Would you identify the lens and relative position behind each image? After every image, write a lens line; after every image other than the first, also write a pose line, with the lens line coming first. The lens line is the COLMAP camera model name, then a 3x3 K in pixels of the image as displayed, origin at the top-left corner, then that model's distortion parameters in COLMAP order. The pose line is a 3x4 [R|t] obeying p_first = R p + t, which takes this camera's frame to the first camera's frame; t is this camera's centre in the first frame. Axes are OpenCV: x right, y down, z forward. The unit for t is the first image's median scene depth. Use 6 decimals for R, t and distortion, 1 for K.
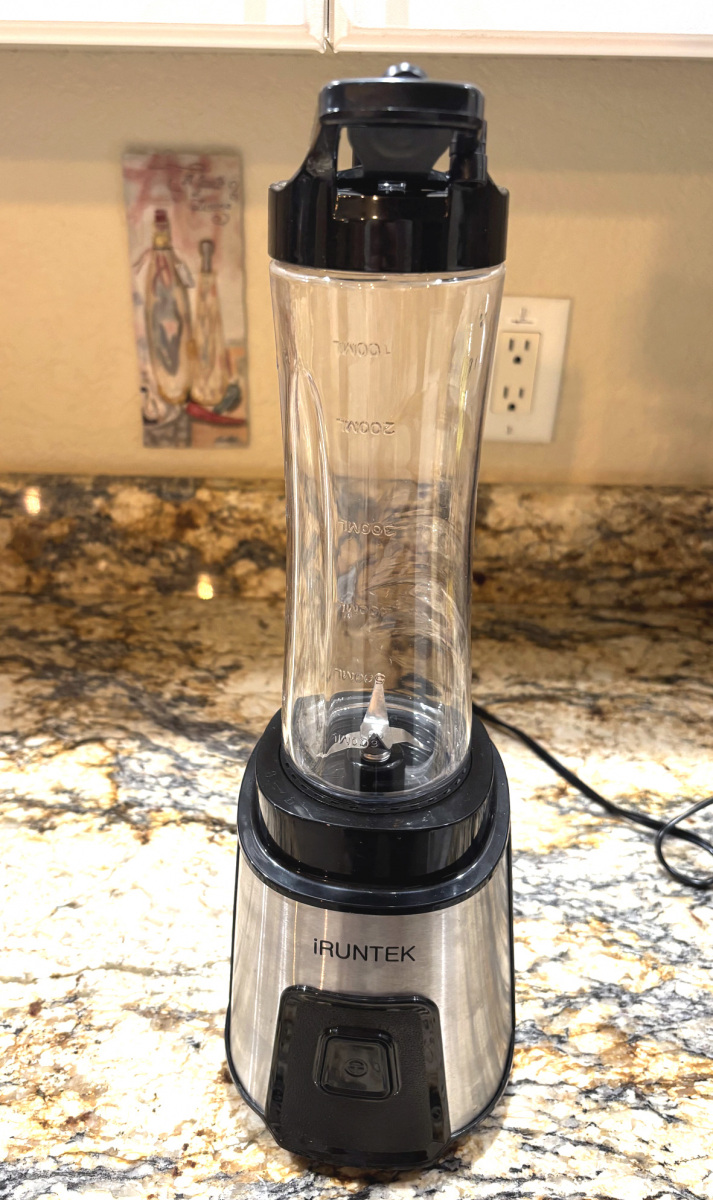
lens RADIAL K [[962.4, 0, 343.2], [0, 962.4, 606.2], [0, 0, 1]] dist [0.008980, -0.023317]
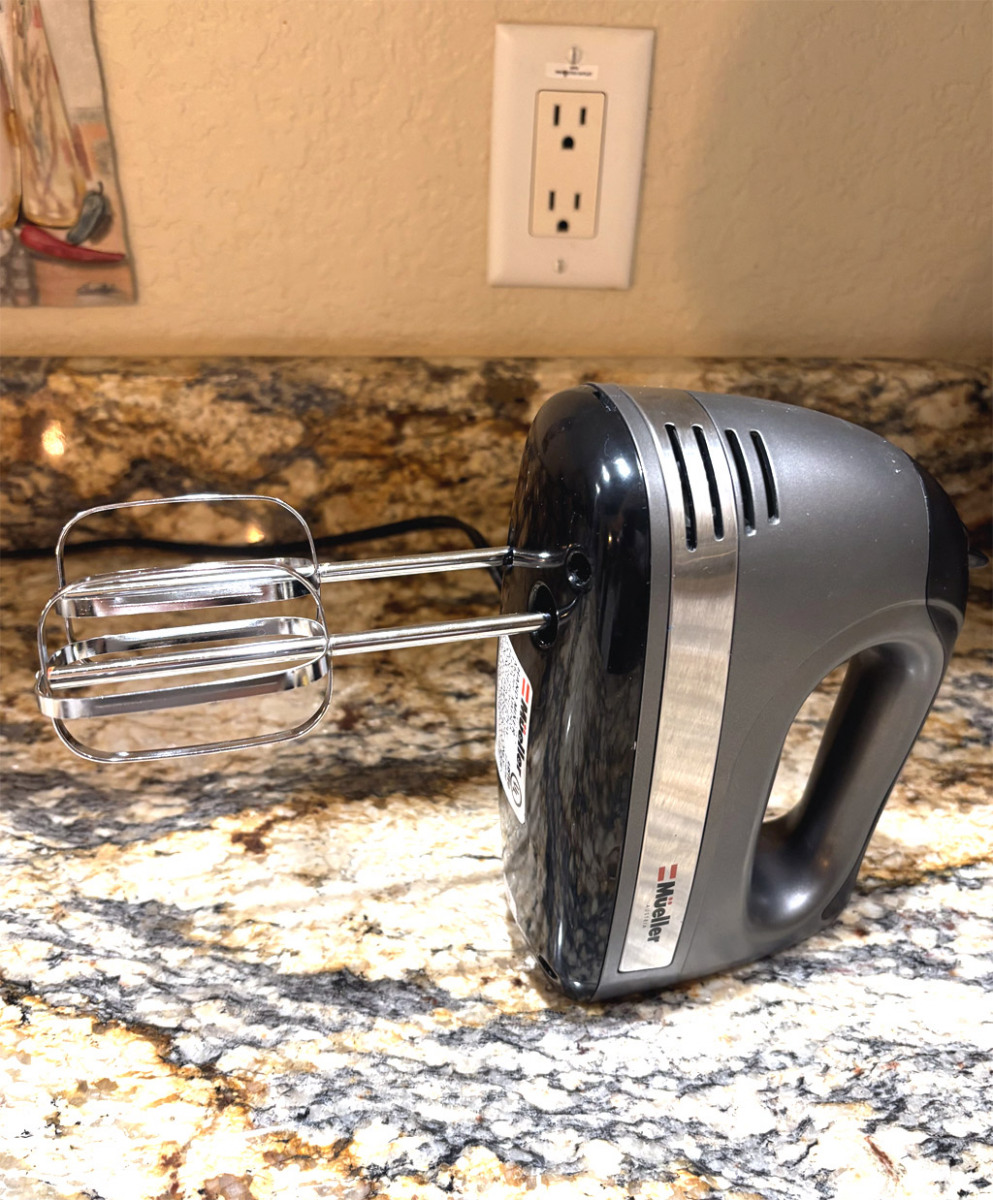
lens RADIAL K [[992.6, 0, 537.0], [0, 992.6, 651.4], [0, 0, 1]] dist [0.020357, -0.036542]
pose [[0.997390, -0.035322, 0.062975, 0.116397], [0.029259, 0.995073, 0.094732, 0.001771], [-0.066010, -0.092642, 0.993509, 0.369750]]
